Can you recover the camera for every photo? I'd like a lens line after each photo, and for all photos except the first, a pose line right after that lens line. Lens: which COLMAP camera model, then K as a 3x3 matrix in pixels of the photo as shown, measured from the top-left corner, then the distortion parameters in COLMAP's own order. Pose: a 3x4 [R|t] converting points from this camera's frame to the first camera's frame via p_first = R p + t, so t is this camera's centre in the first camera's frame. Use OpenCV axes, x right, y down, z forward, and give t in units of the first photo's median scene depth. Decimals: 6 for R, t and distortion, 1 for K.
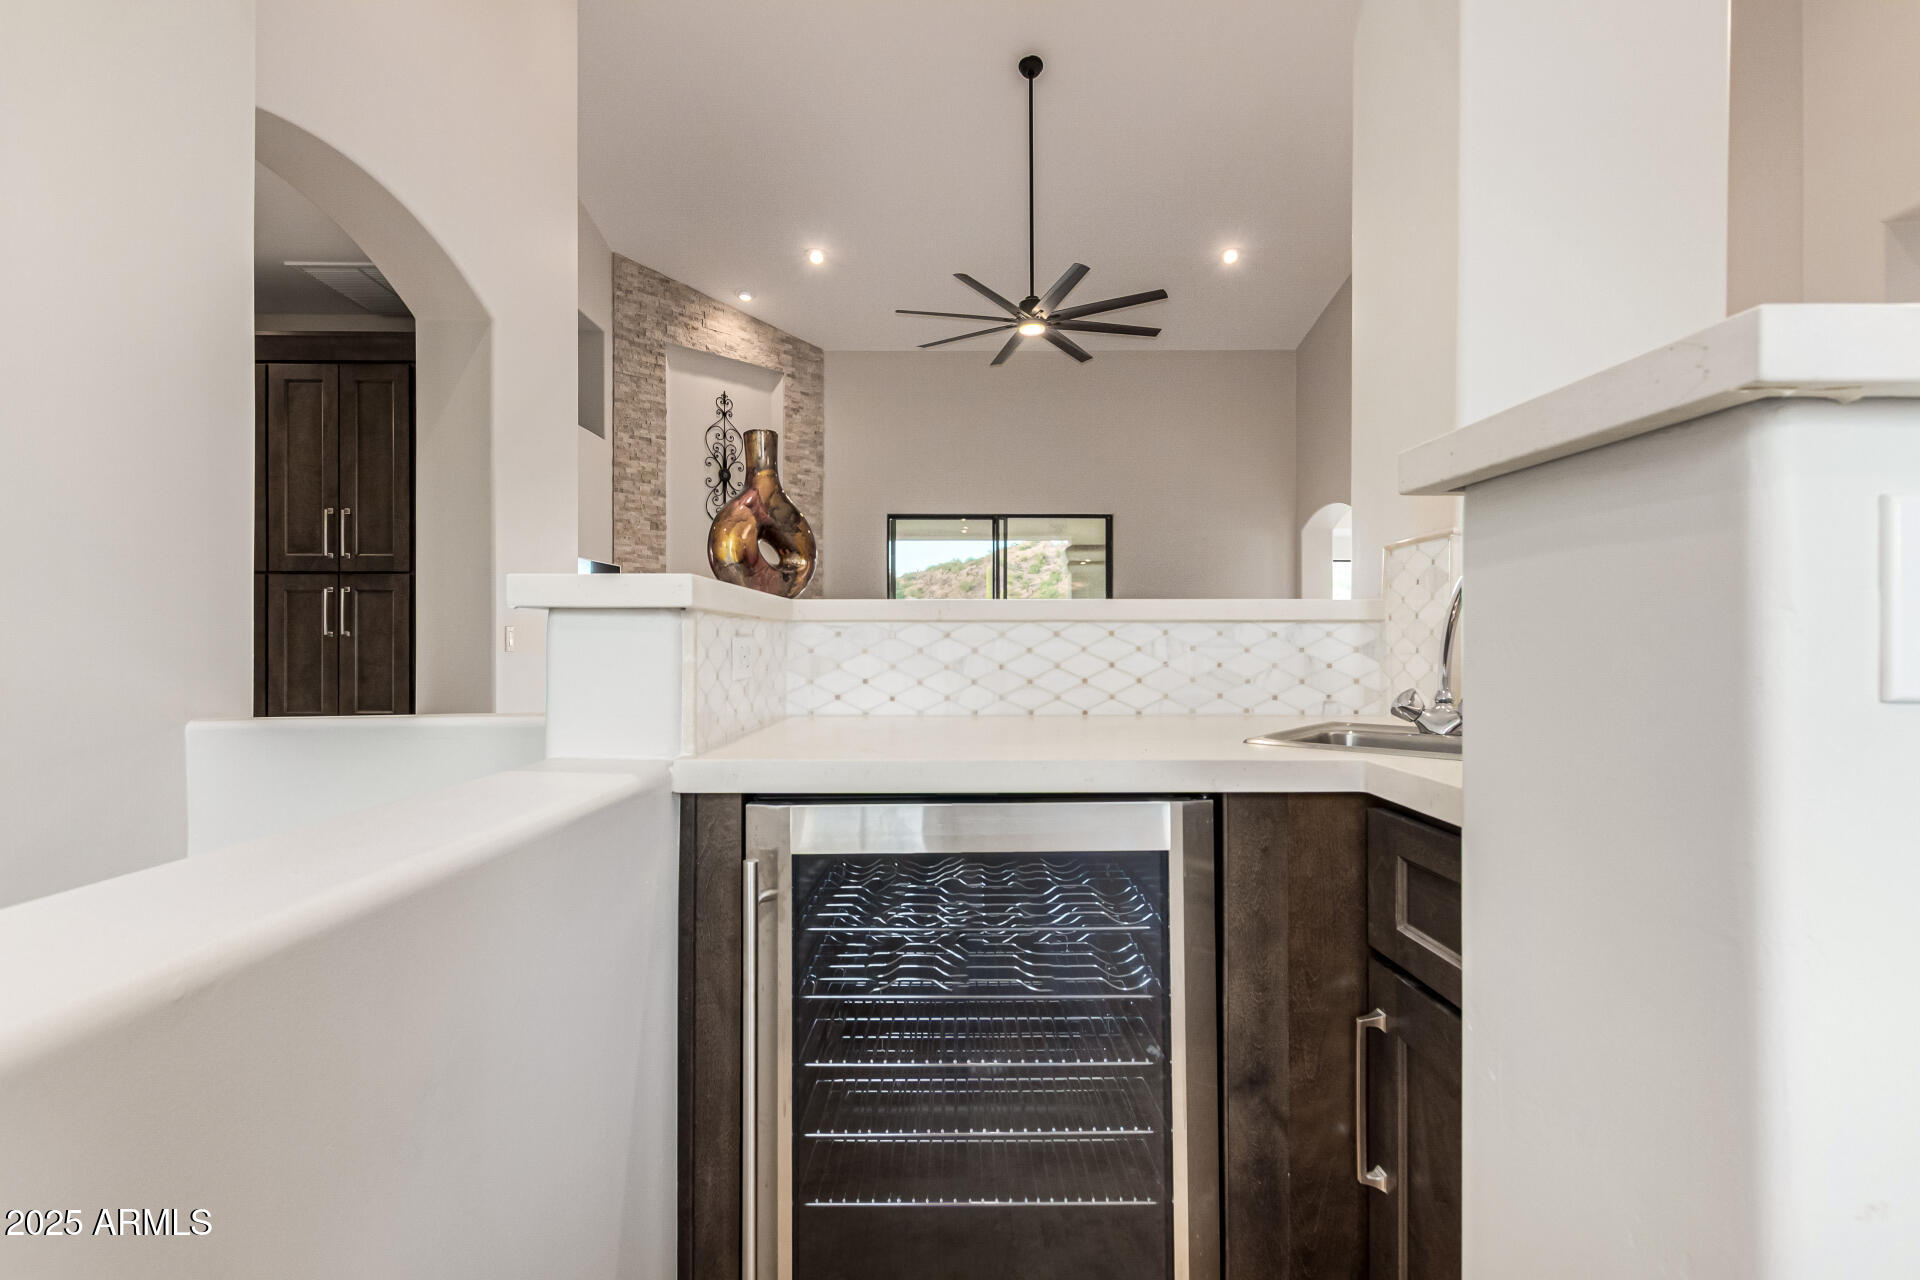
lens RADIAL K [[874.5, 0, 959.8], [0, 874.5, 639.4], [0, 0, 1]] dist [0.010425, -0.003413]
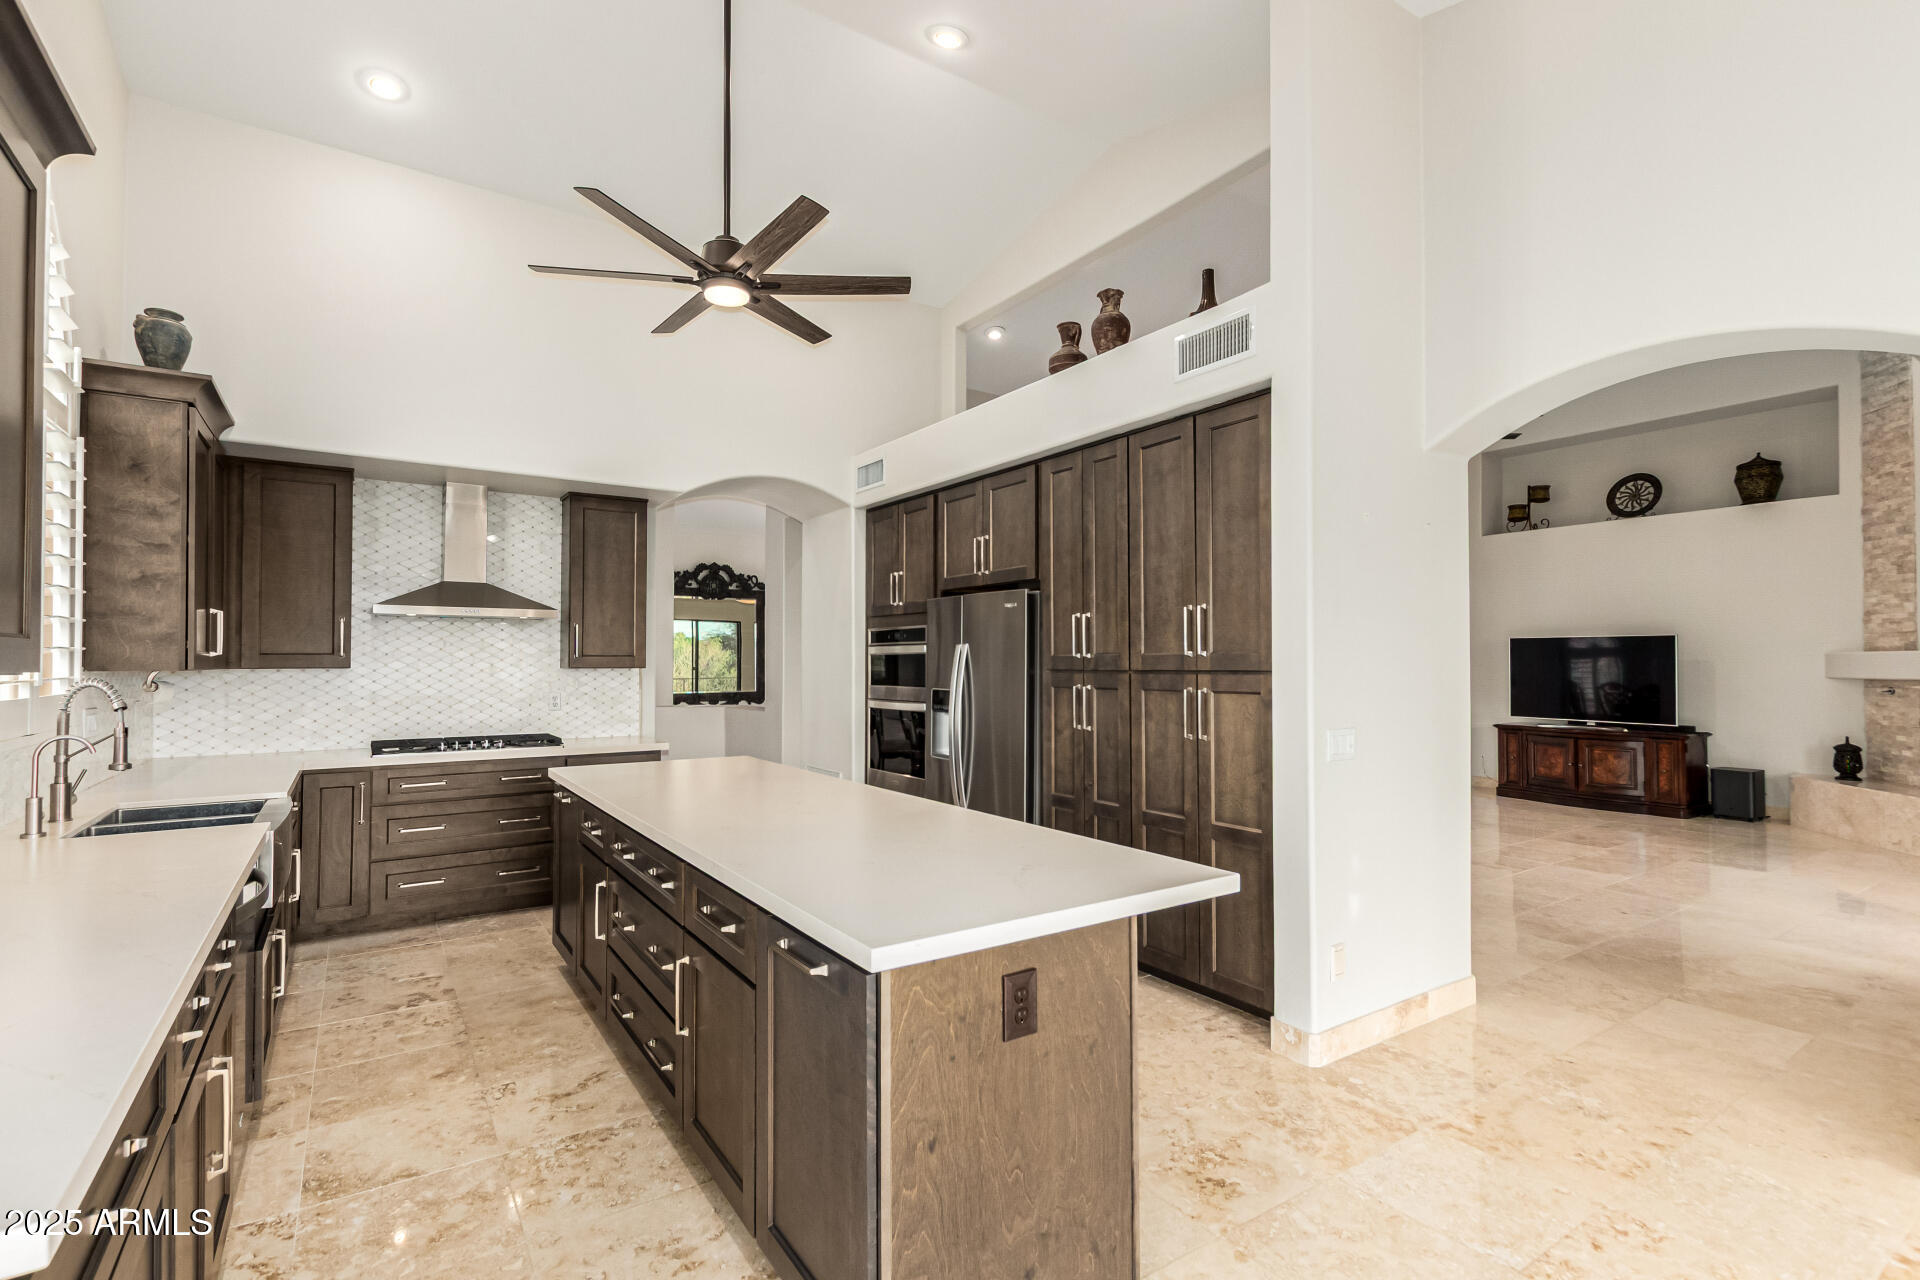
lens RADIAL K [[874.5, 0, 963.7], [0, 874.5, 644.0], [0, 0, 1]] dist [0.010425, -0.003413]
pose [[-0.822821, -0.019172, -0.567977, 0.857288], [-0.003804, 0.999594, -0.028231, -0.025569], [0.568288, -0.021068, -0.822560, 1.117682]]
